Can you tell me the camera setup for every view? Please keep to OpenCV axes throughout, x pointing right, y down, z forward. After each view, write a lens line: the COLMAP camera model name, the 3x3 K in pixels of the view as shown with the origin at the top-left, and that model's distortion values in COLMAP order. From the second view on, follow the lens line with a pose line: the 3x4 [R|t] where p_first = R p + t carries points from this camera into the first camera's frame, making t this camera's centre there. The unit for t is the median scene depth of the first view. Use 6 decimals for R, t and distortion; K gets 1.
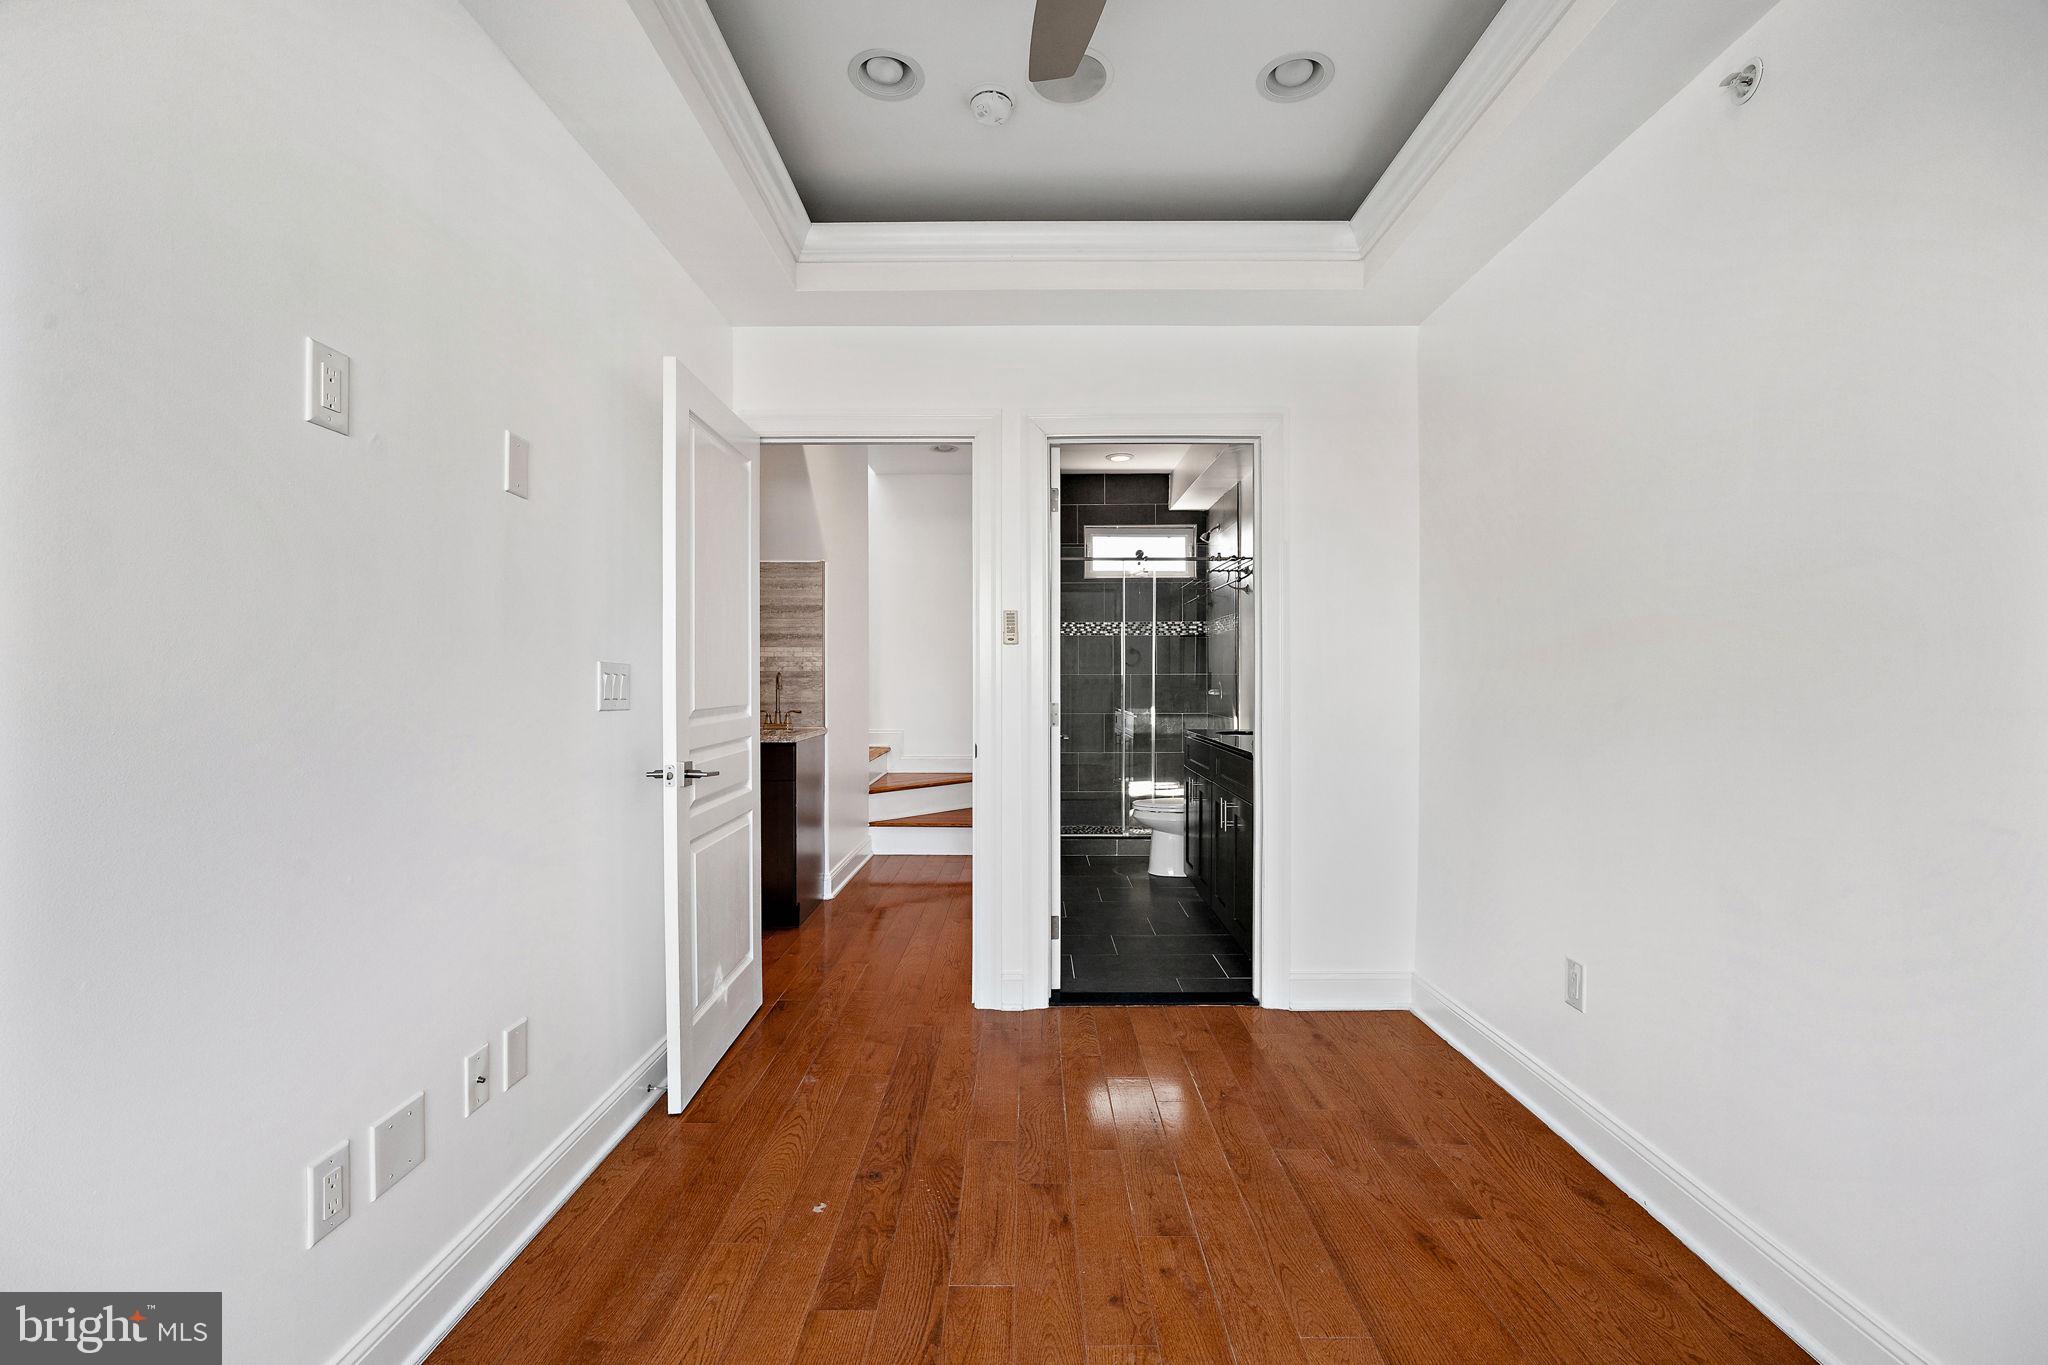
lens RADIAL K [[815.4, 0, 1024.0], [0, 815.4, 682.5], [0, 0, 1]] dist [-0.001589, -0.000045]
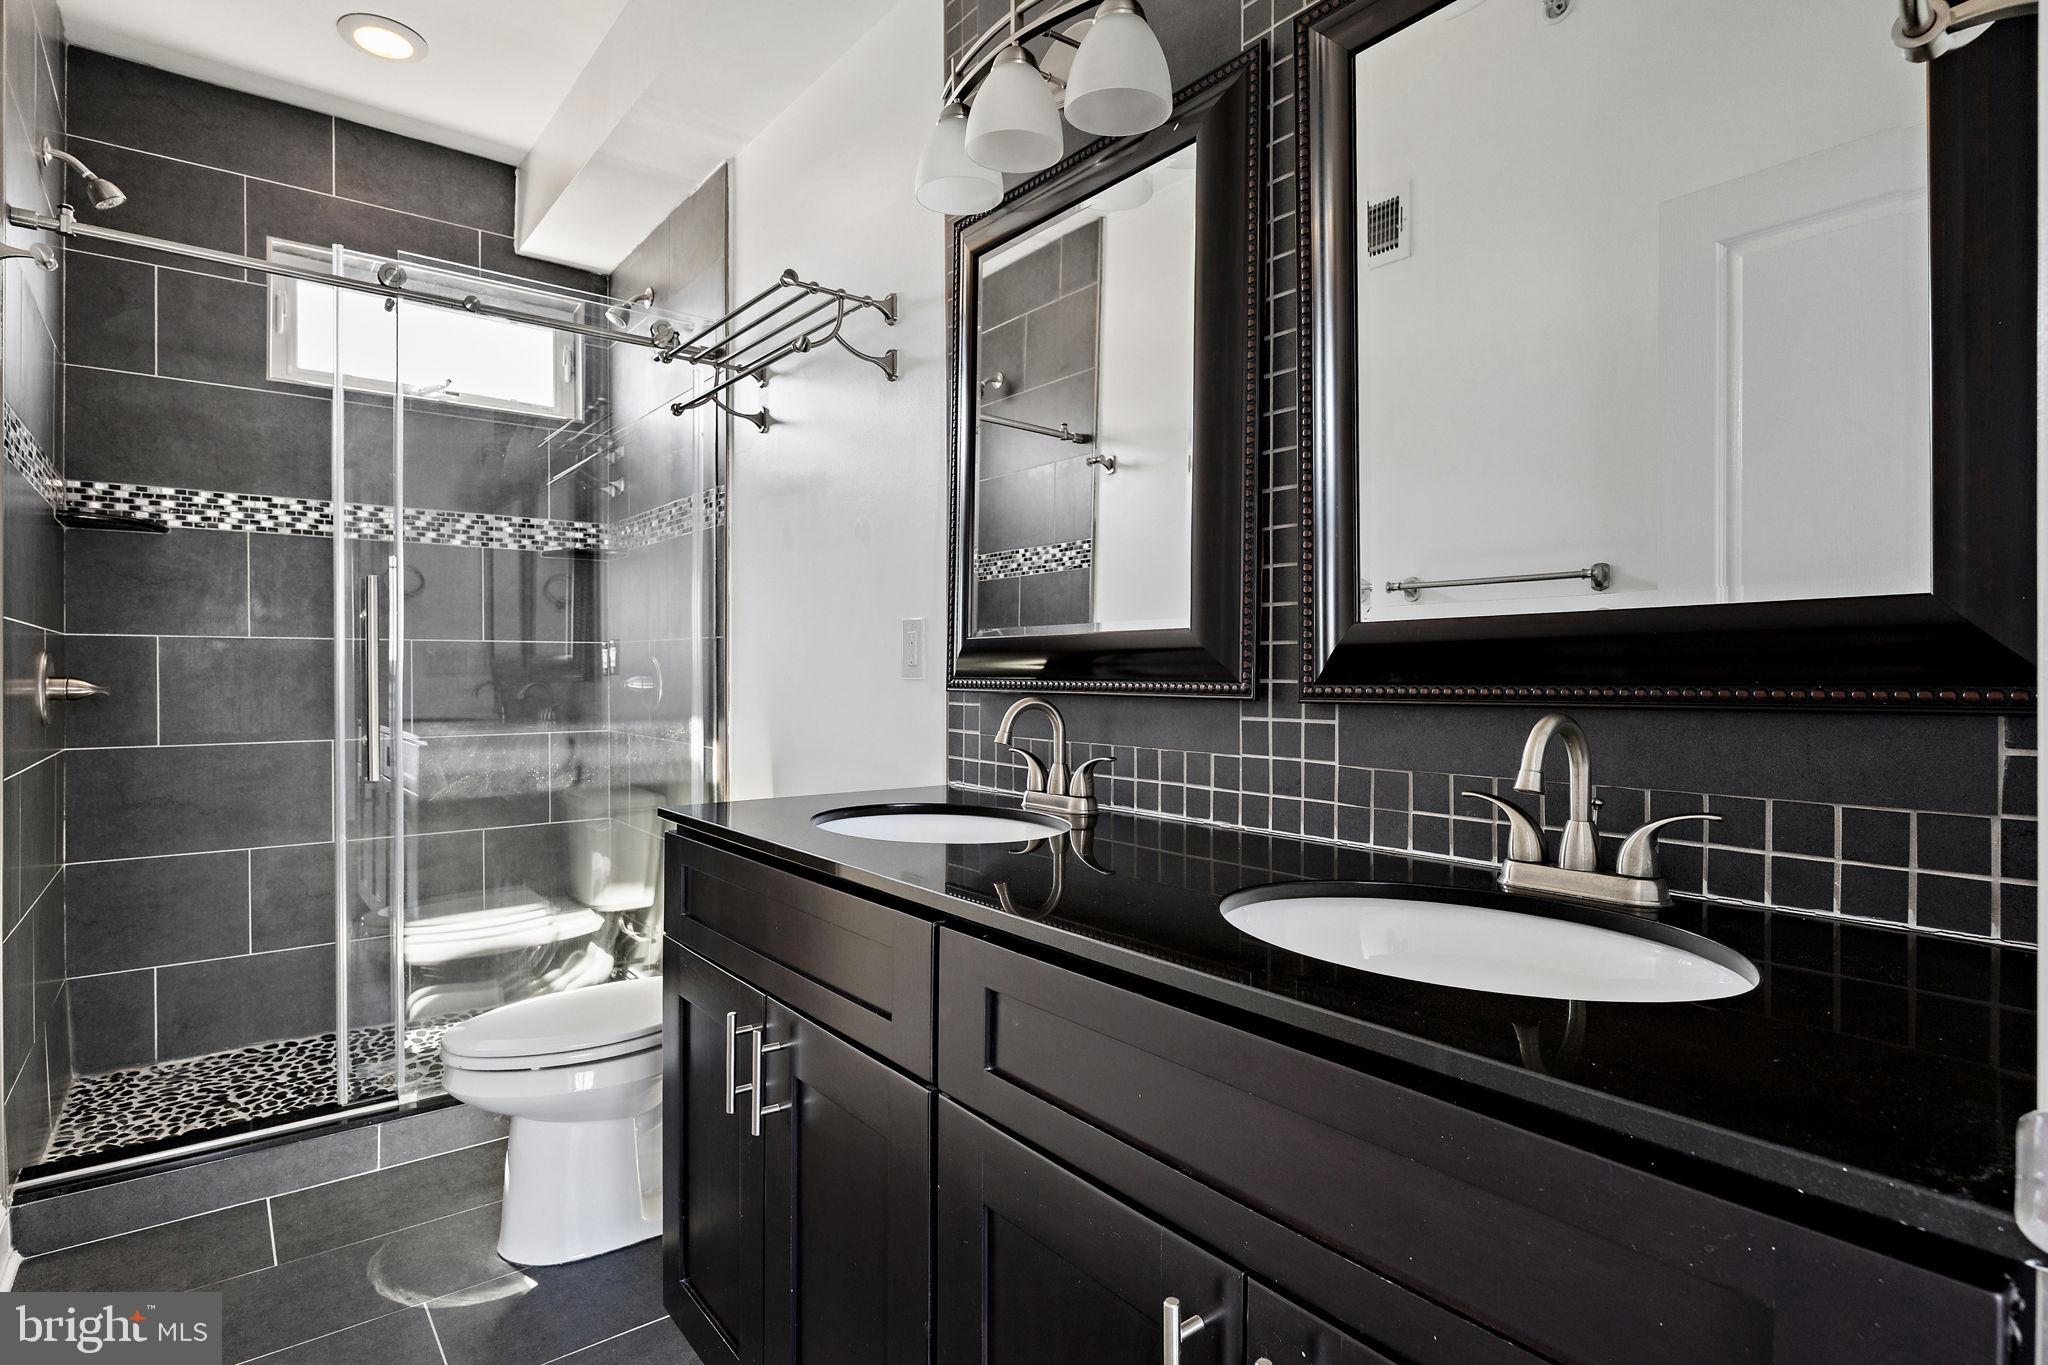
lens RADIAL K [[1044.2, 0, 1021.9], [0, 1044.2, 673.4], [0, 0, 1]] dist [-0.000039, 0.000115]
pose [[0.777047, 0.000339, 0.629443, 0.041849], [-0.003684, 0.999985, 0.004009, 0.004744], [-0.629432, -0.005434, 0.777036, 0.416256]]
